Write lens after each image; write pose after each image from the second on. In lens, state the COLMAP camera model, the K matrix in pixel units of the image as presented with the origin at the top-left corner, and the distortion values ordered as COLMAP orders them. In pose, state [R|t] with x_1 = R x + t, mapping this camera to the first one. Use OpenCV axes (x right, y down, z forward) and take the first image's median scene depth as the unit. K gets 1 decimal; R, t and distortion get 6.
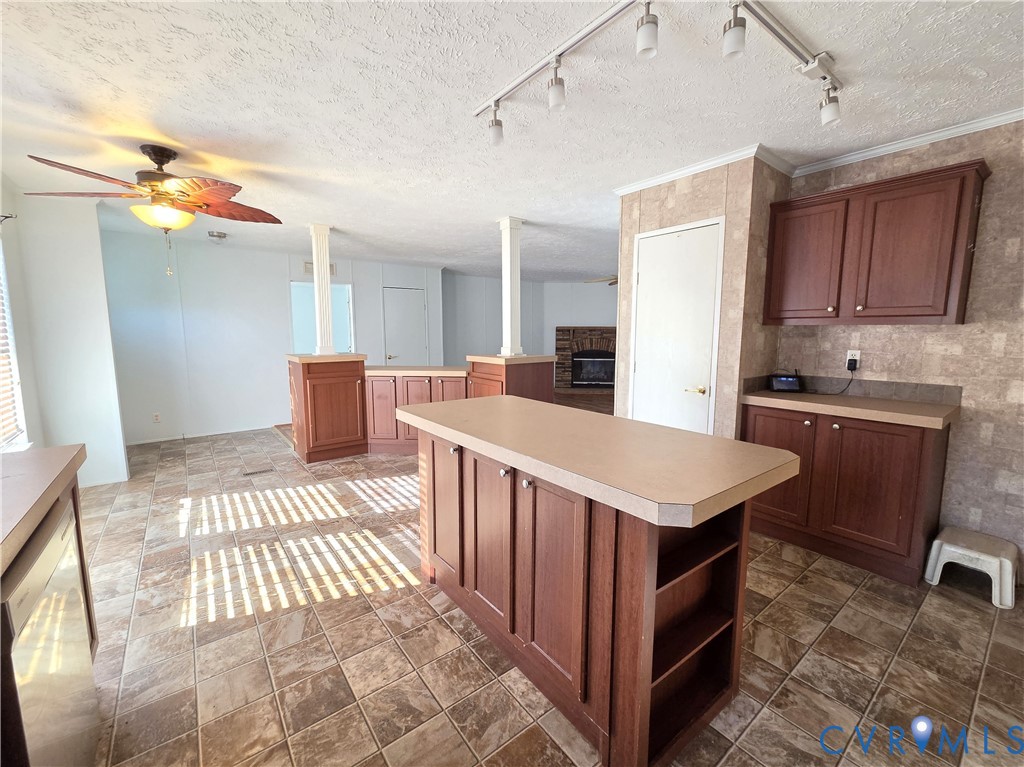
lens RADIAL K [[424.0, 0, 513.6], [0, 424.0, 381.5], [0, 0, 1]] dist [0.000441, -0.000023]
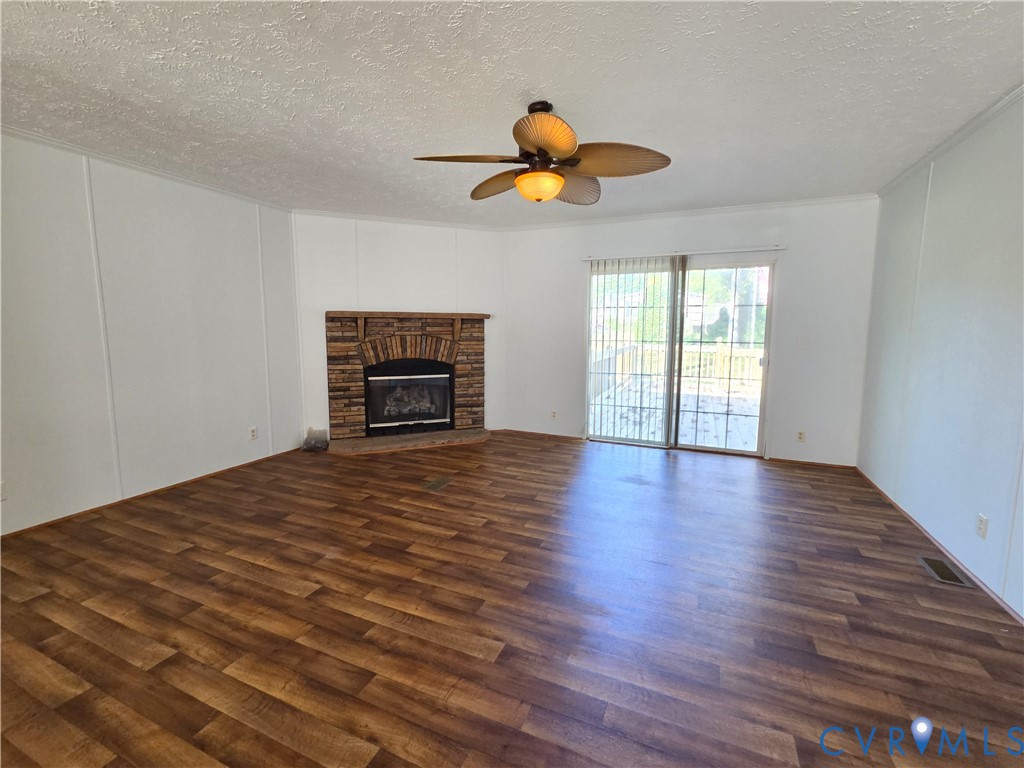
lens RADIAL K [[441.3, 0, 507.6], [0, 441.3, 379.4], [0, 0, 1]] dist [0.000677, -0.000225]
pose [[0.873413, -0.054323, 0.483941, 0.095291], [0.055124, 0.998400, 0.012586, -0.131318], [-0.483851, 0.015684, 0.875010, 1.272444]]
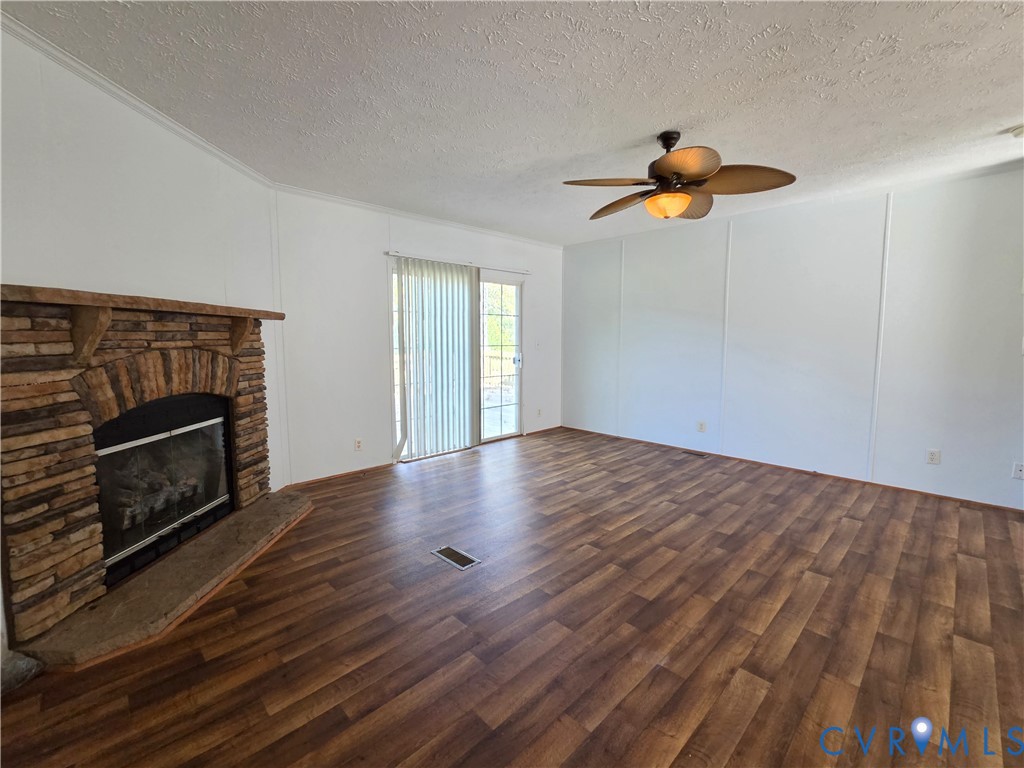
lens RADIAL K [[441.3, 0, 507.6], [0, 441.3, 379.4], [0, 0, 1]] dist [0.000677, -0.000225]
pose [[-0.108962, -0.095848, 0.989414, -0.232402], [0.117527, 0.987117, 0.108569, -0.235001], [-0.987074, 0.128112, -0.096293, 2.190133]]
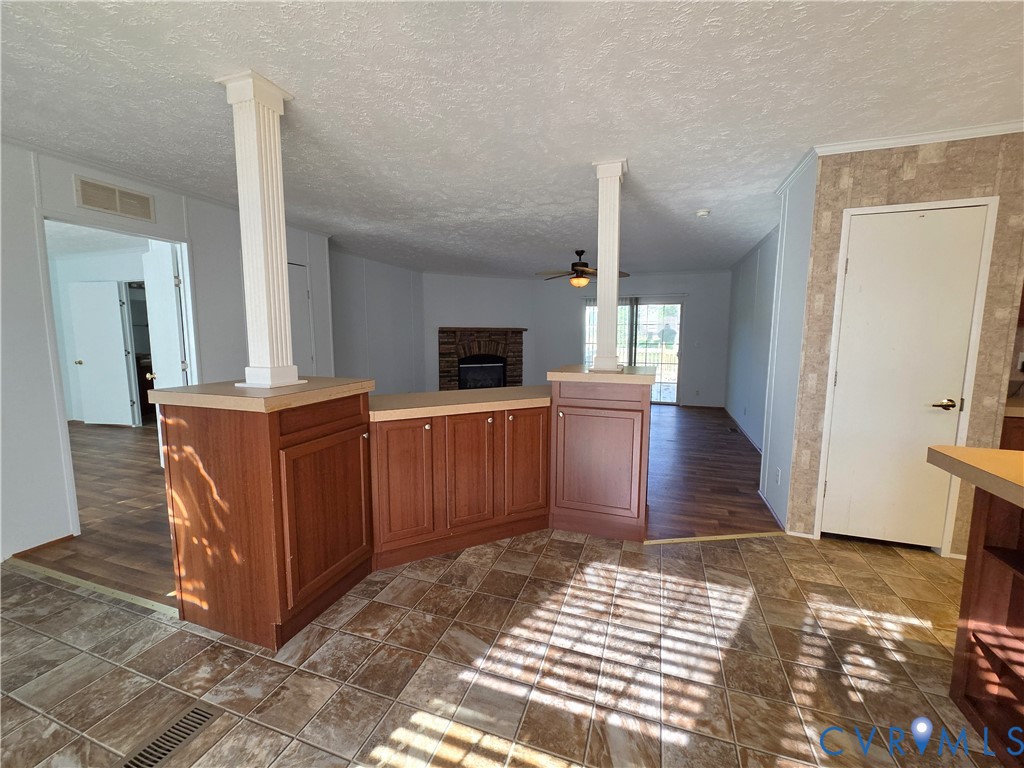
lens RADIAL K [[418.9, 0, 506.8], [0, 418.9, 377.2], [0, 0, 1]] dist [-0.002431, 0.000156]
pose [[0.845193, -0.055286, 0.531594, -0.605464], [0.061748, 0.998076, 0.005627, -0.076018], [-0.530882, 0.028069, 0.846981, 0.637093]]
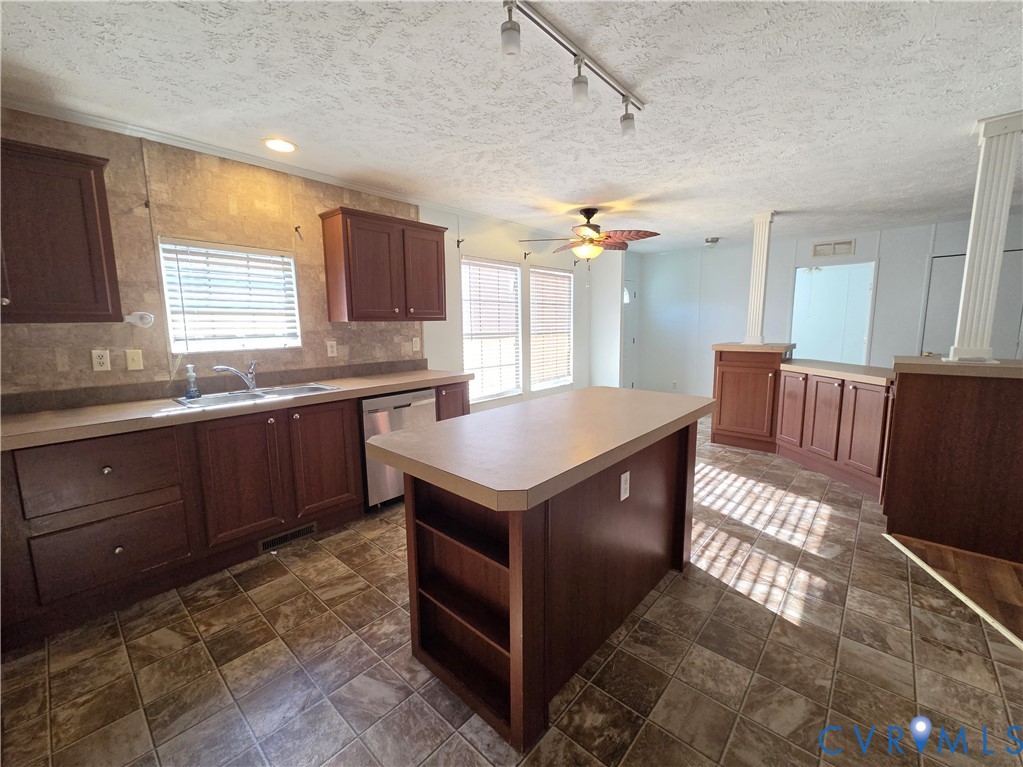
lens RADIAL K [[416.4, 0, 511.5], [0, 416.4, 383.5], [0, 0, 1]] dist [-0.000592, -0.000006]
pose [[0.177887, 0.142036, -0.973746, 0.544240], [-0.105239, 0.986599, 0.124686, -0.044552], [0.978407, 0.080296, 0.190451, 0.336762]]
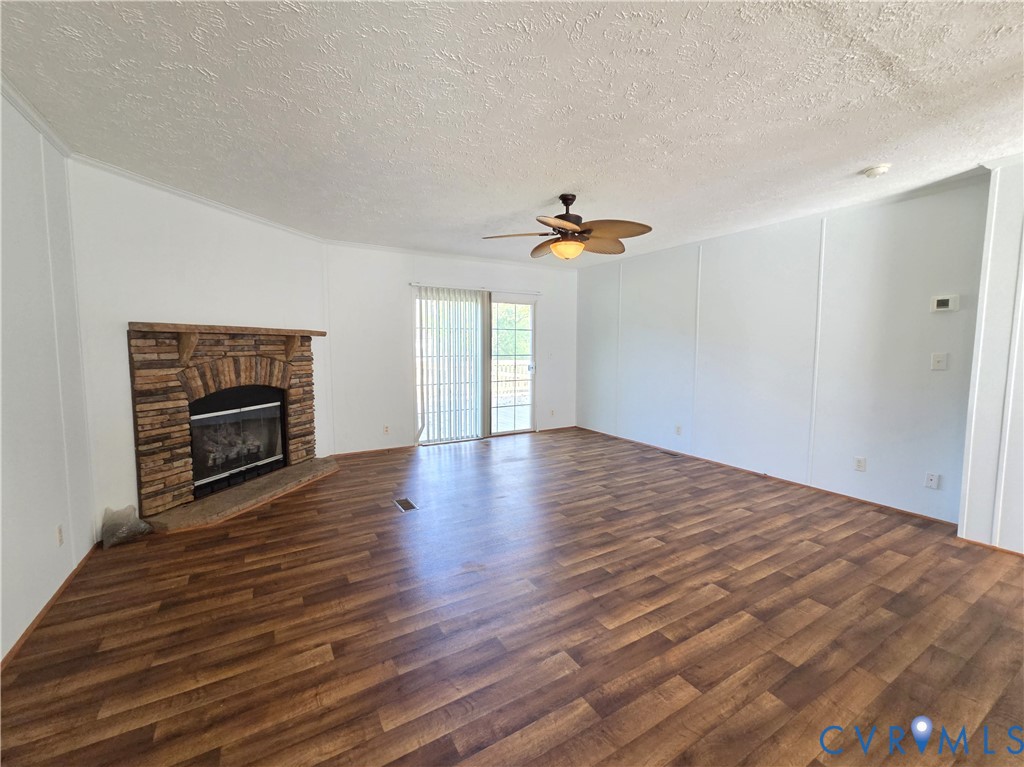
lens RADIAL K [[424.0, 0, 513.6], [0, 424.0, 381.5], [0, 0, 1]] dist [0.000441, -0.000023]
pose [[0.116293, -0.086293, 0.989459, -0.451951], [0.113350, 0.990863, 0.073093, -0.207991], [-0.986726, 0.103655, 0.125012, 1.849612]]
